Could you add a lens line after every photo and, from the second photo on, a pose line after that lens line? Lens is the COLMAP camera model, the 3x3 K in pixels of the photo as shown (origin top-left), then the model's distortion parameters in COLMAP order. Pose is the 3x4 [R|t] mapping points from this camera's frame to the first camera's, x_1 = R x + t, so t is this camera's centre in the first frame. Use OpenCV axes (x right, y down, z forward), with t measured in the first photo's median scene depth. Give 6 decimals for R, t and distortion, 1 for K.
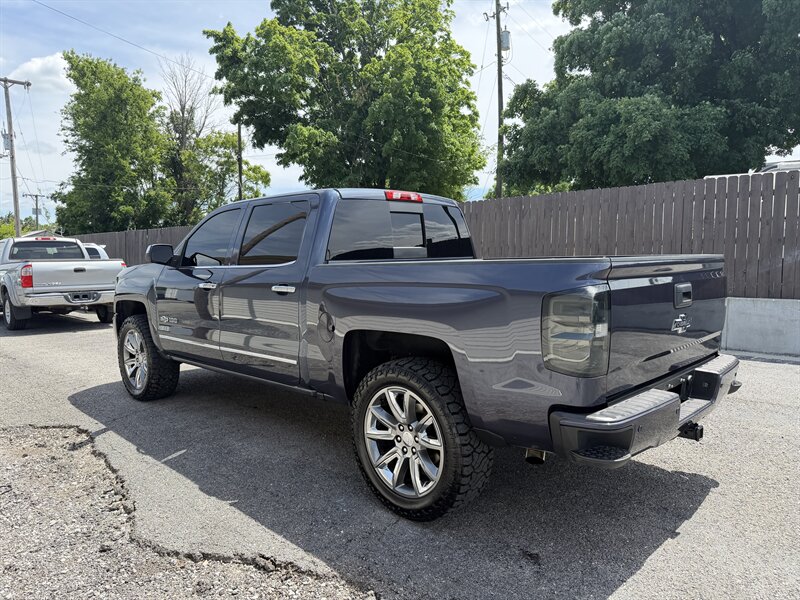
lens RADIAL K [[563.7, 0, 397.4], [0, 563.7, 299.0], [0, 0, 1]] dist [0.035163, -0.049268]
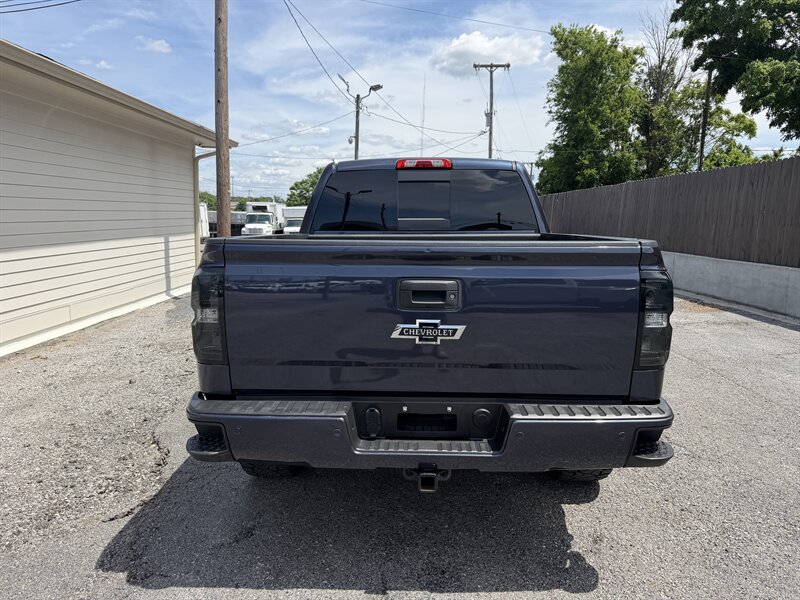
lens RADIAL K [[572.3, 0, 400.0], [0, 572.3, 300.0], [0, 0, 1]] dist [0.003503, -0.002812]
pose [[0.680207, 0.118726, -0.723341, 0.242675], [-0.070491, 0.992817, 0.096670, -0.016375], [0.729622, -0.014767, 0.683691, 0.111499]]
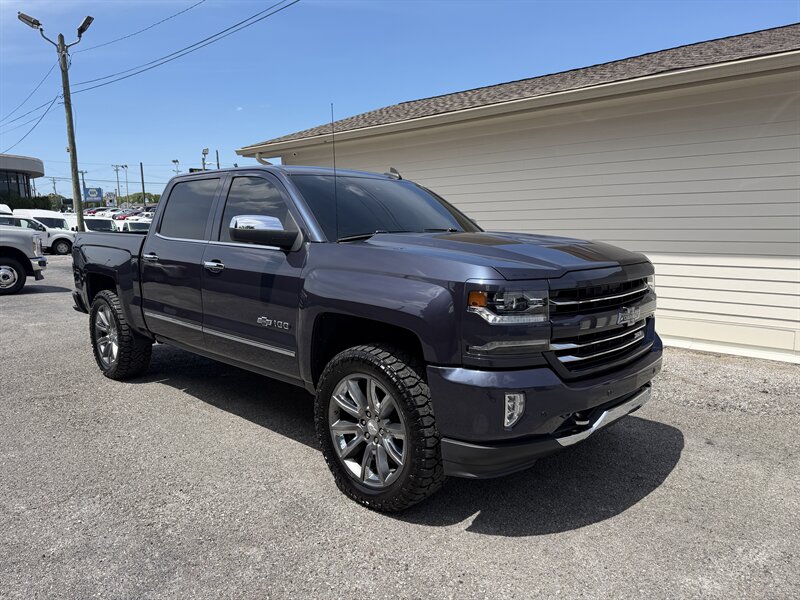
lens RADIAL K [[563.7, 0, 397.4], [0, 563.7, 299.0], [0, 0, 1]] dist [0.035163, -0.049268]
pose [[-0.999763, 0.017981, -0.012262, -0.108649], [0.015036, 0.977973, 0.208188, -0.065584], [0.015736, 0.207954, -0.978012, 0.795986]]
